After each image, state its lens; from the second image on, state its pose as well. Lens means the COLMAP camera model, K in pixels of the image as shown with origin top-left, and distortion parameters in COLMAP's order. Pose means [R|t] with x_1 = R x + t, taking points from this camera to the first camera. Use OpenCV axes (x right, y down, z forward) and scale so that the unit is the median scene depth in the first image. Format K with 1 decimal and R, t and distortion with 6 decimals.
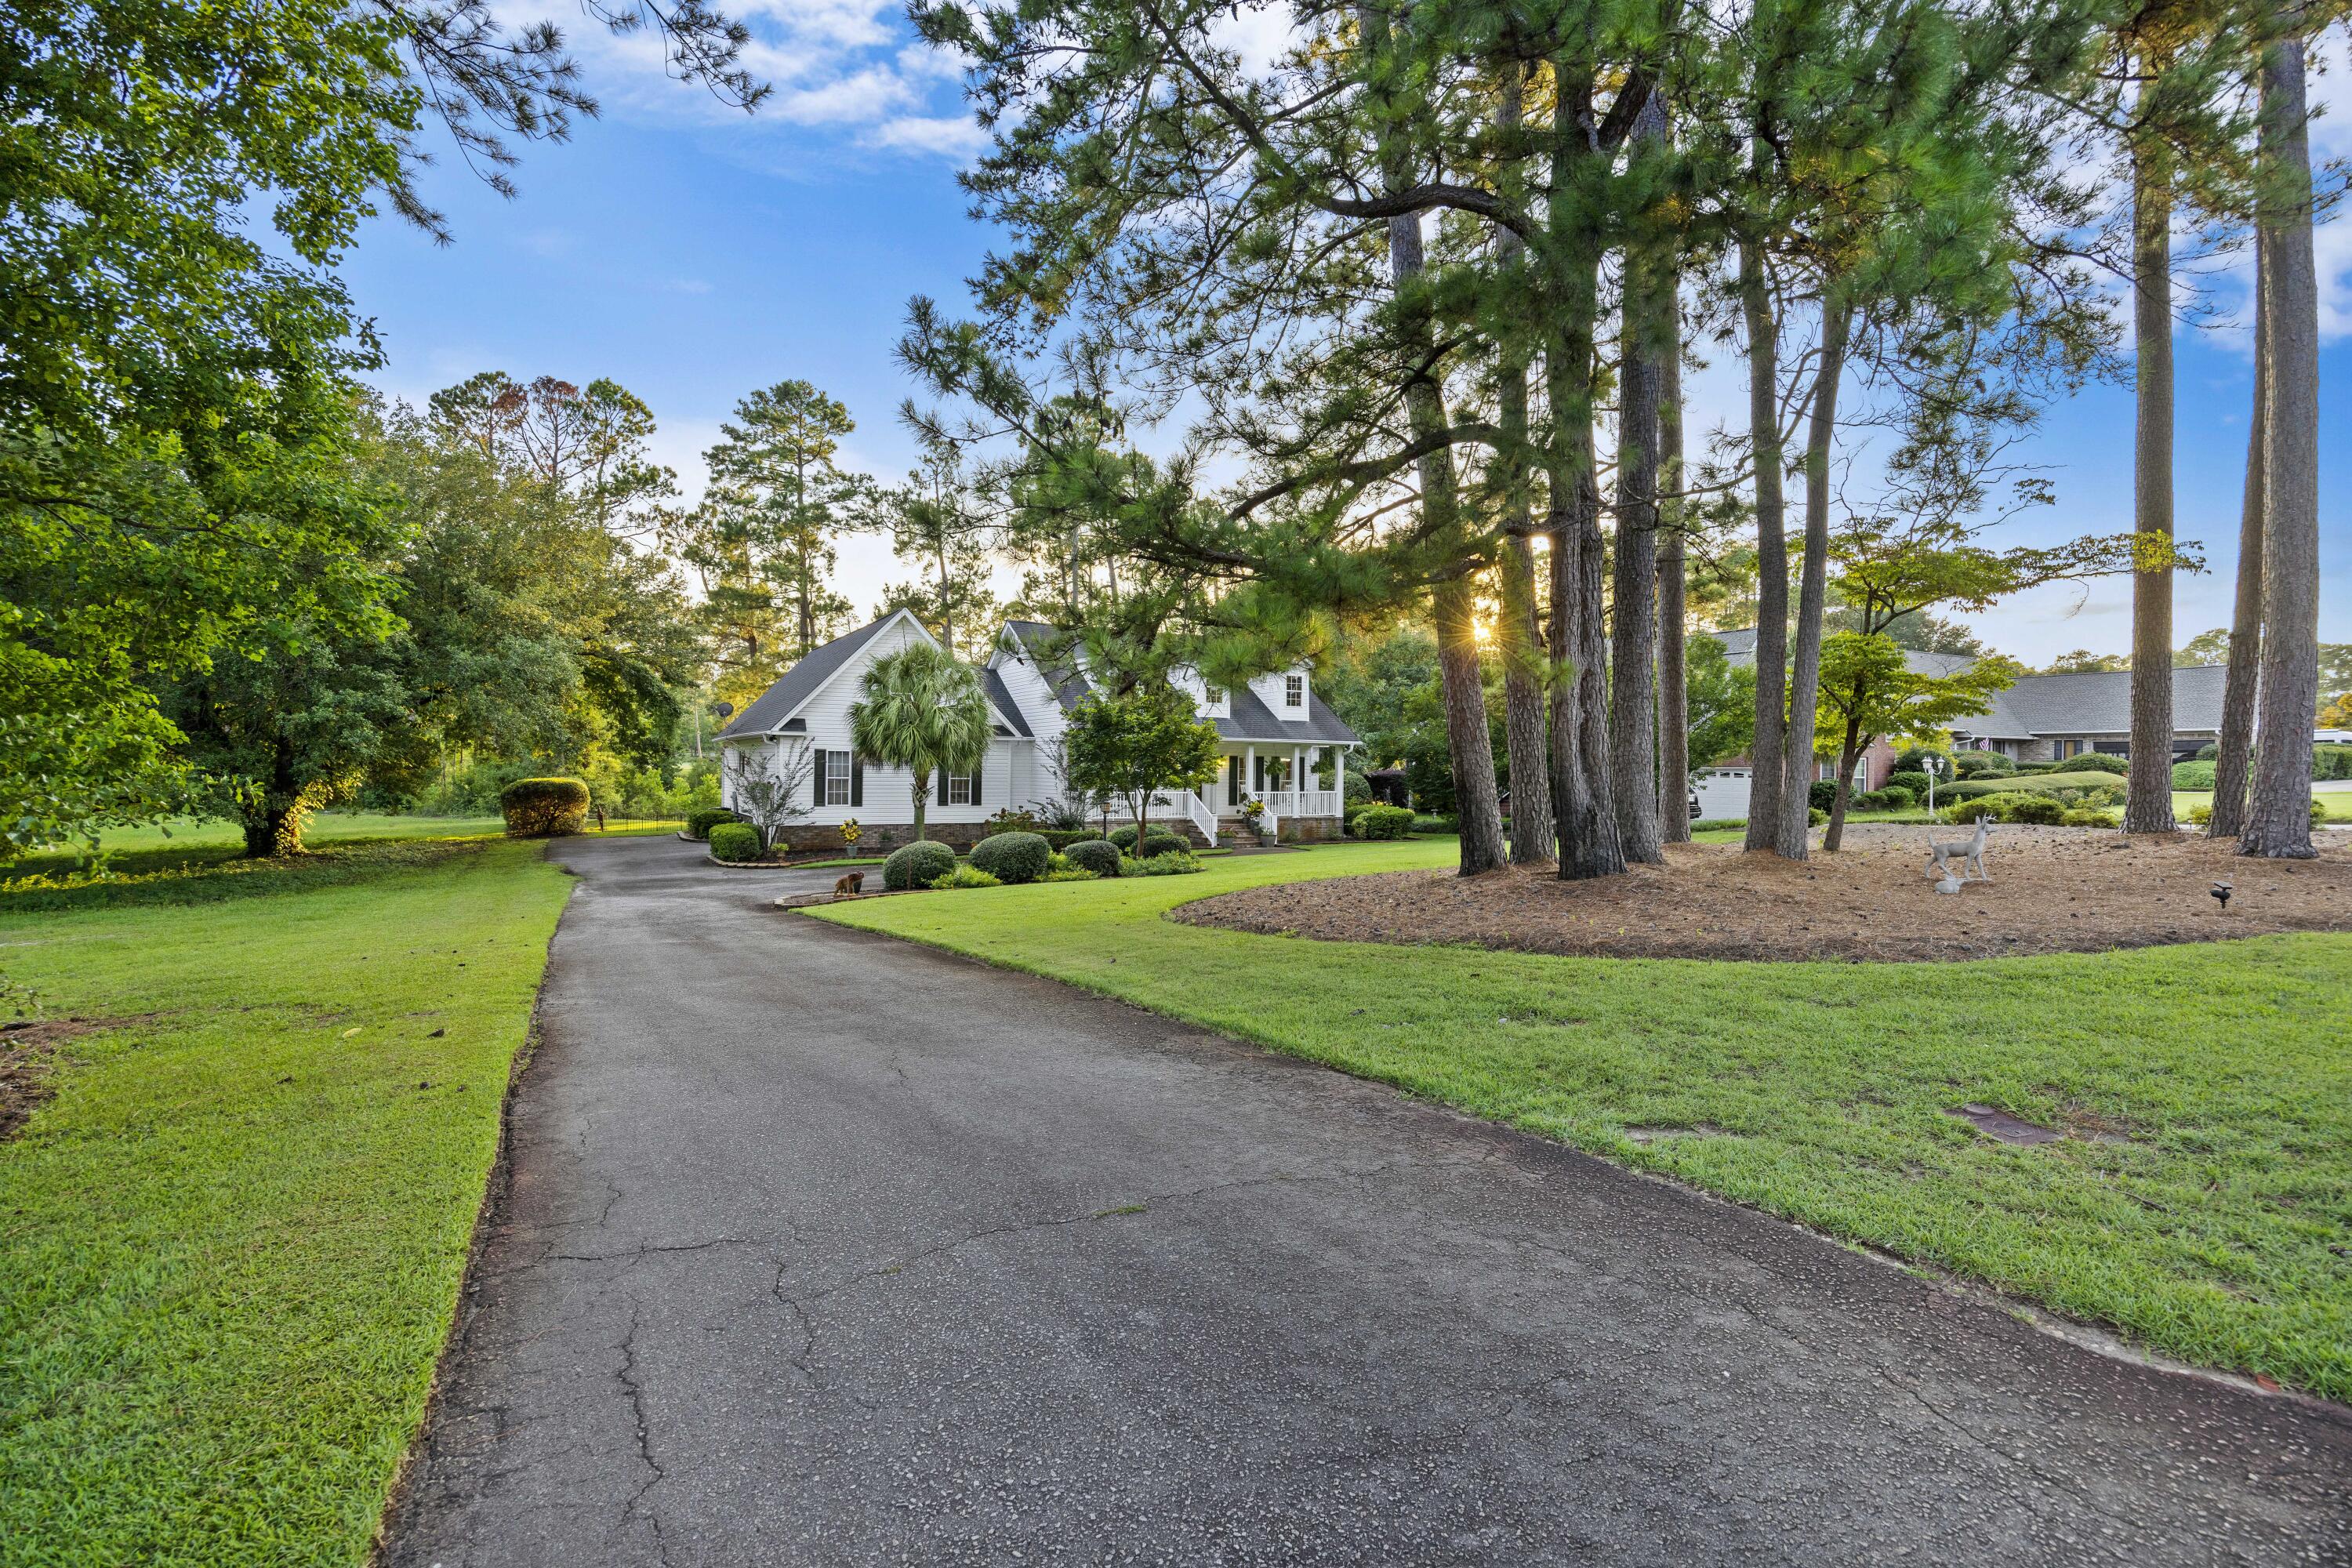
lens RADIAL K [[1100.6, 0, 1176.0], [0, 1100.6, 784.0], [0, 0, 1]] dist [-0.000508, -0.000012]
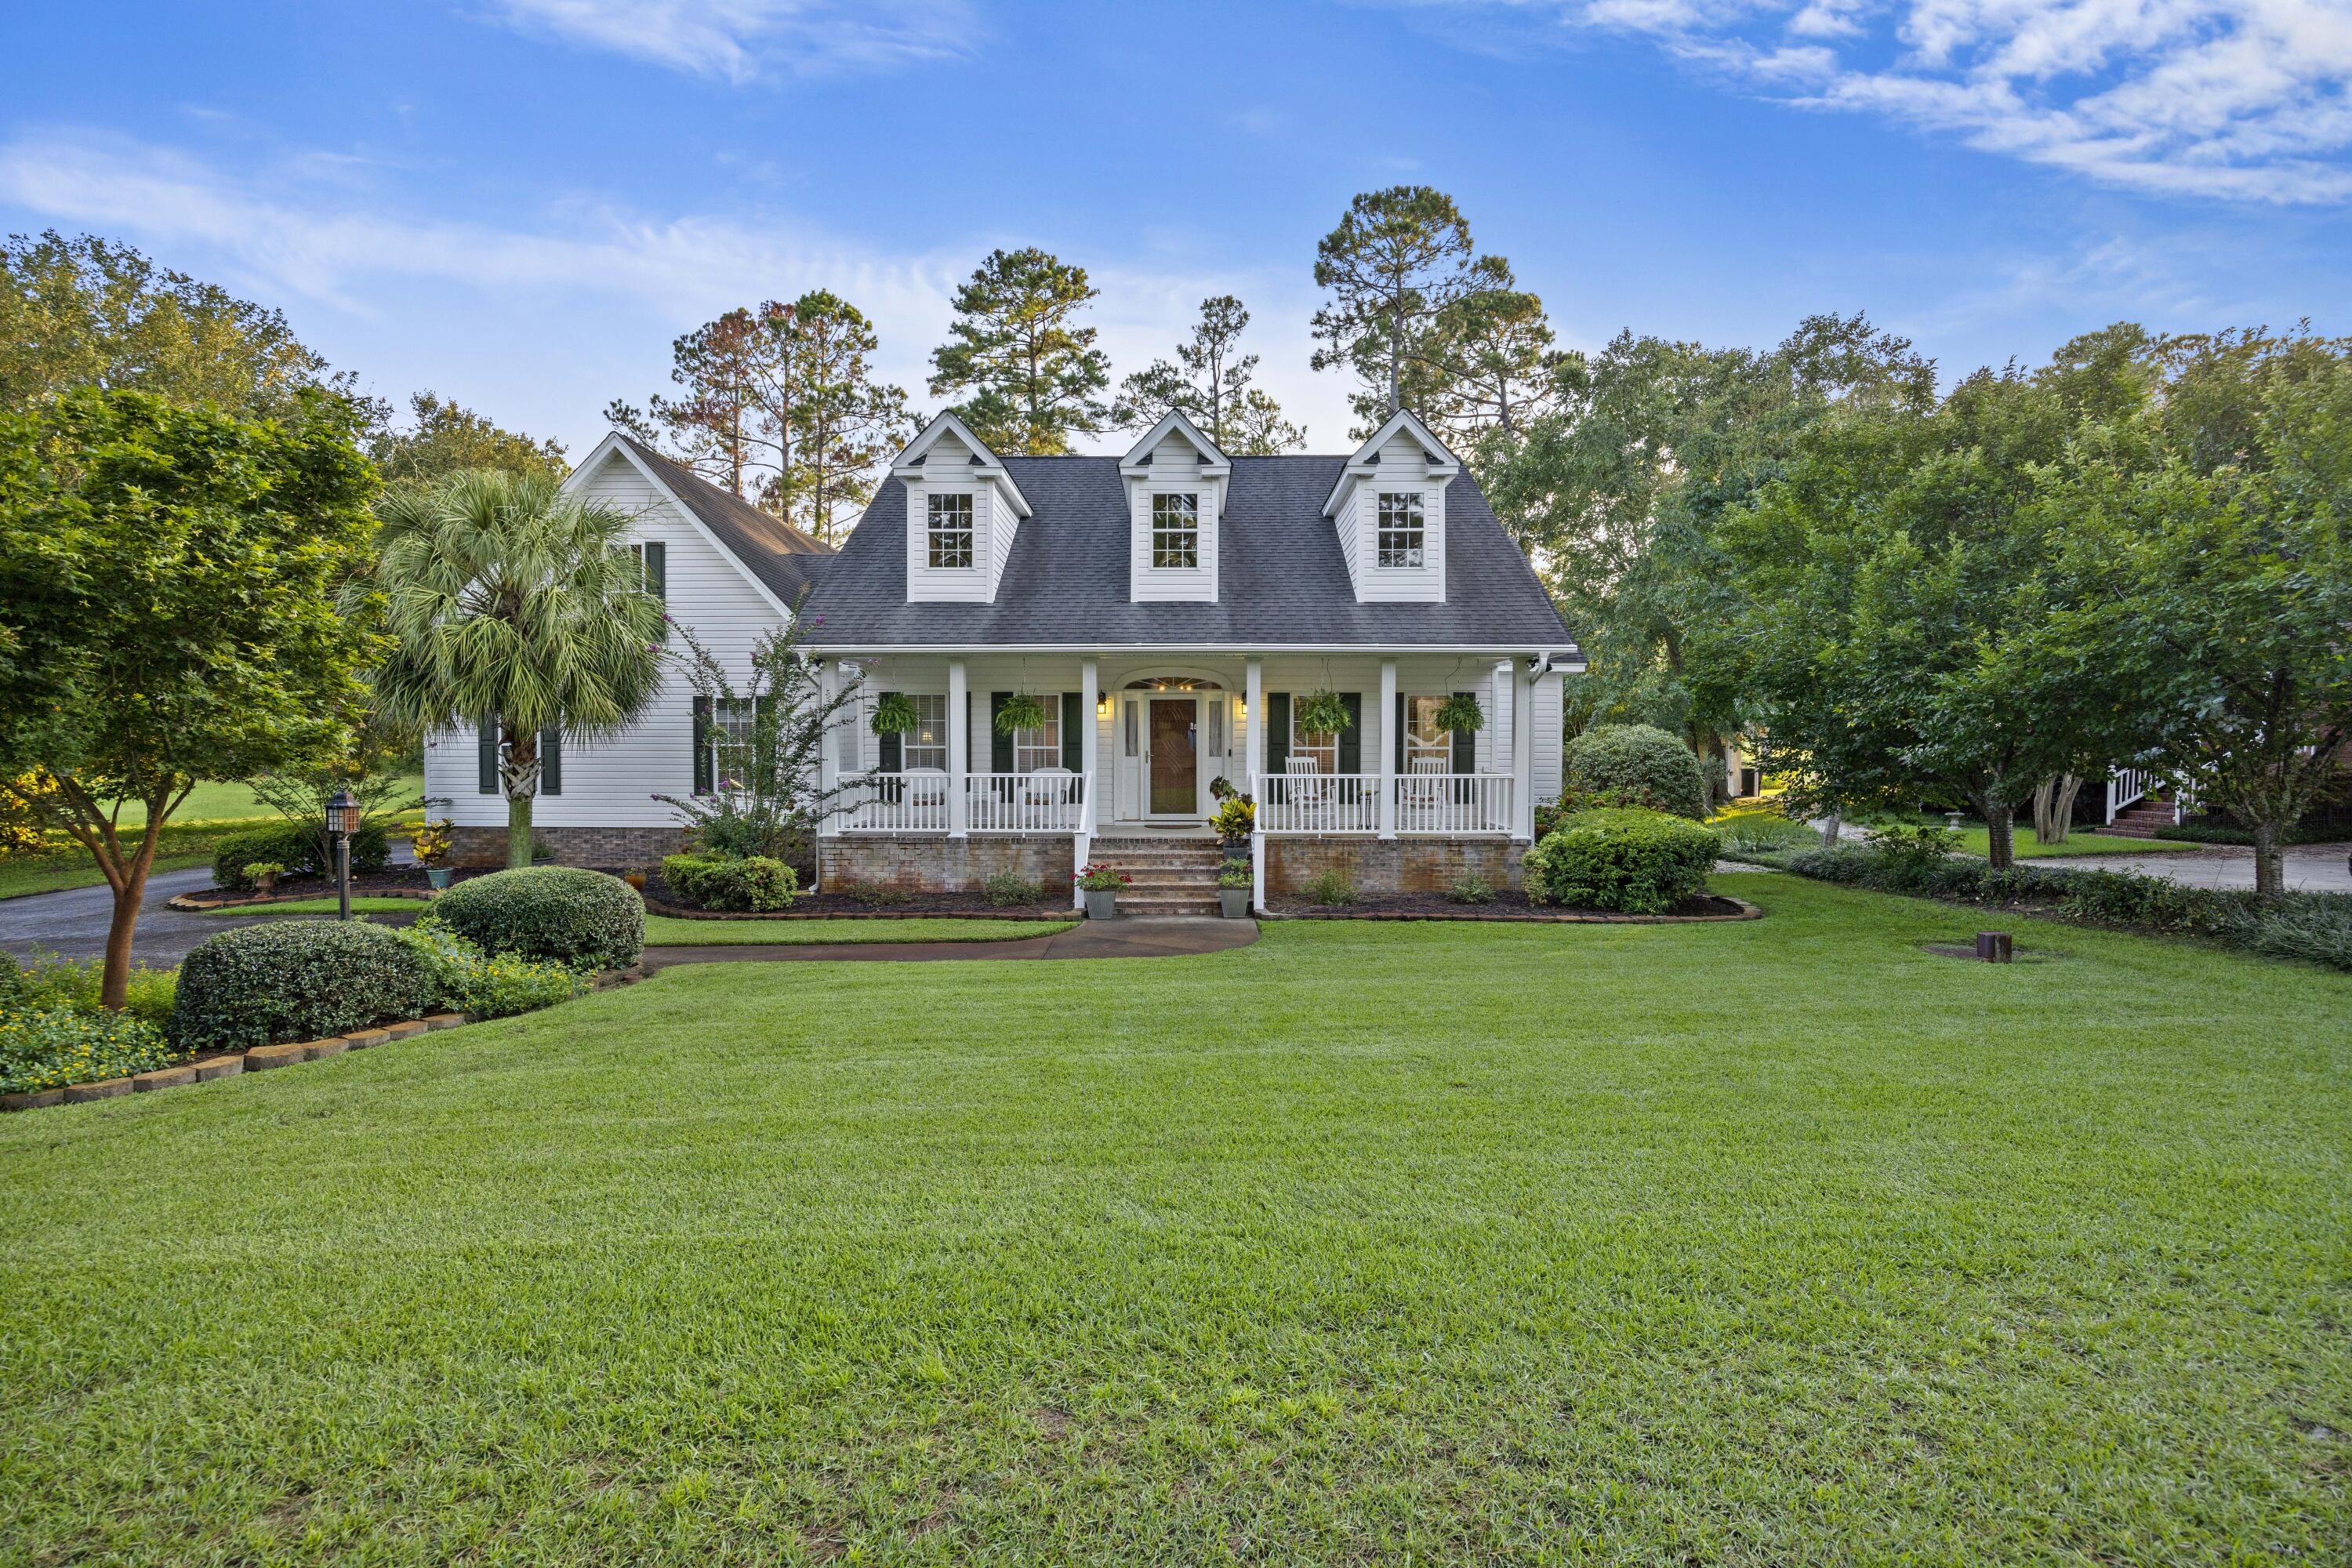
lens RADIAL K [[1100.6, 0, 1176.0], [0, 1100.6, 784.0], [0, 0, 1]] dist [-0.000508, -0.000012]
pose [[0.865647, 0.008292, -0.500587, 0.238792], [0.001251, 0.999824, 0.018725, 0.002705], [0.500654, -0.016836, 0.865484, 0.601846]]
